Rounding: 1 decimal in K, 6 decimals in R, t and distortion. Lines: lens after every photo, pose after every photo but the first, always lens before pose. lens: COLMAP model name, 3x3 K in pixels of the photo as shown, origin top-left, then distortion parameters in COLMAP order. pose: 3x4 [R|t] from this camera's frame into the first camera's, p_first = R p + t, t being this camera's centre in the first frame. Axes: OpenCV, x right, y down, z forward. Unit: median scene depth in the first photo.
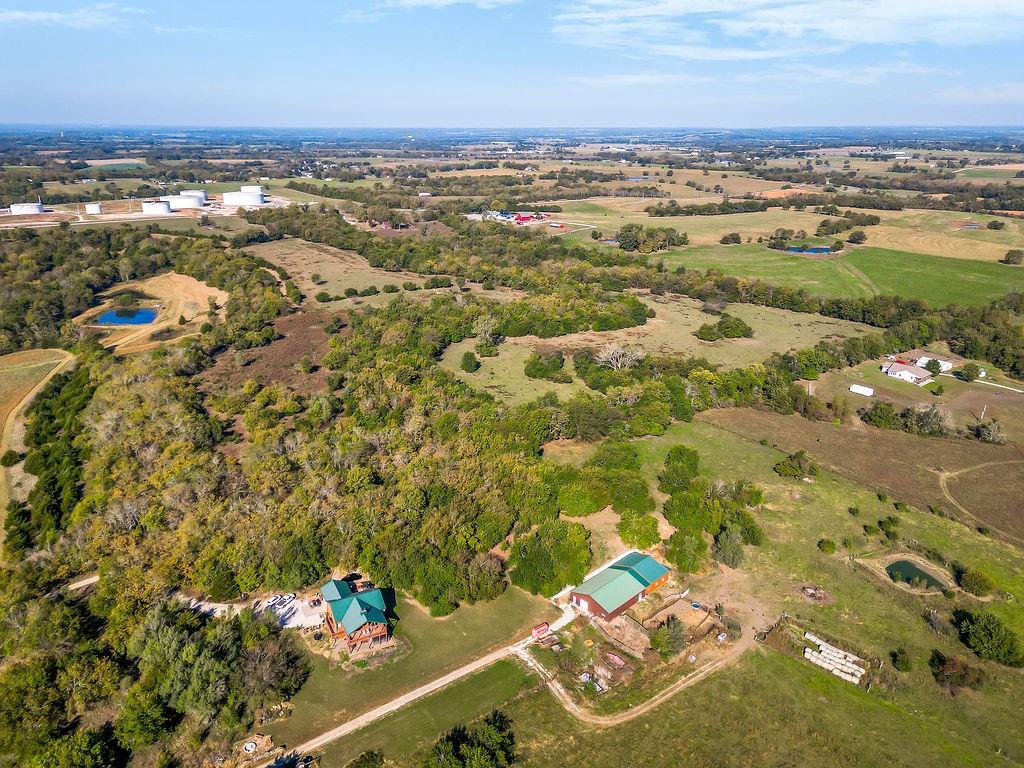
lens RADIAL K [[716.9, 0, 514.0], [0, 716.9, 379.4], [0, 0, 1]] dist [0.052204, -0.032879]
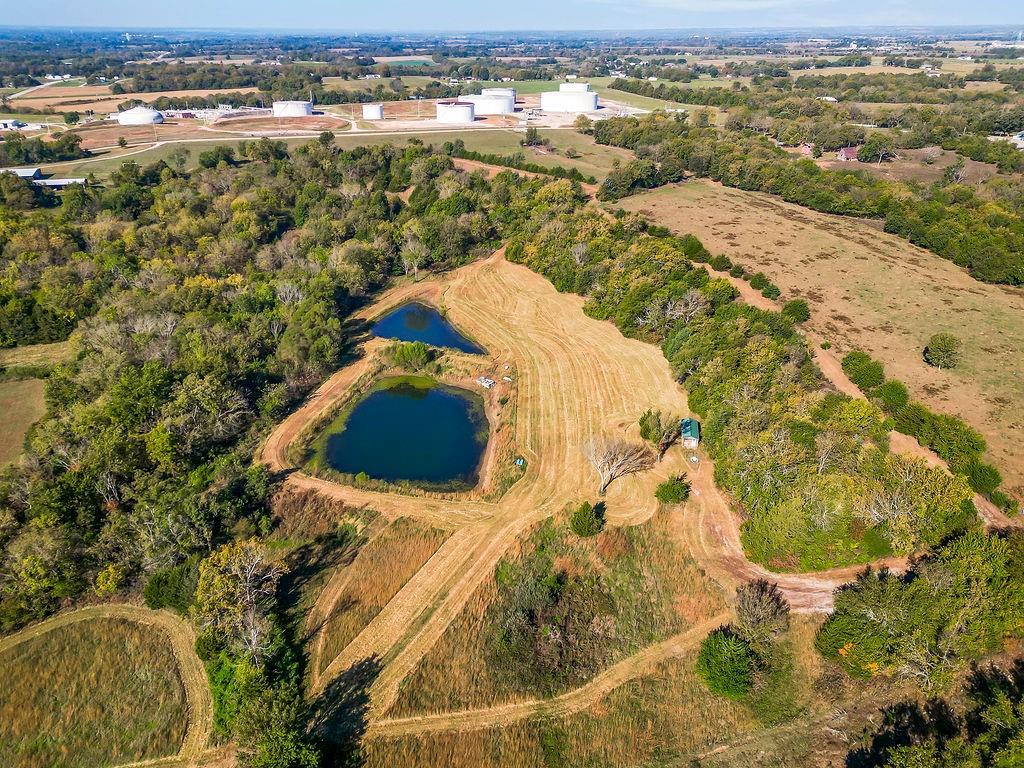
lens RADIAL K [[716.9, 0, 515.0], [0, 716.9, 388.6], [0, 0, 1]] dist [0.052204, -0.032879]
pose [[0.943011, 0.144985, -0.299515, -0.256279], [-0.107240, 0.984481, 0.138913, -0.106429], [0.315007, -0.098877, 0.943925, 0.458051]]
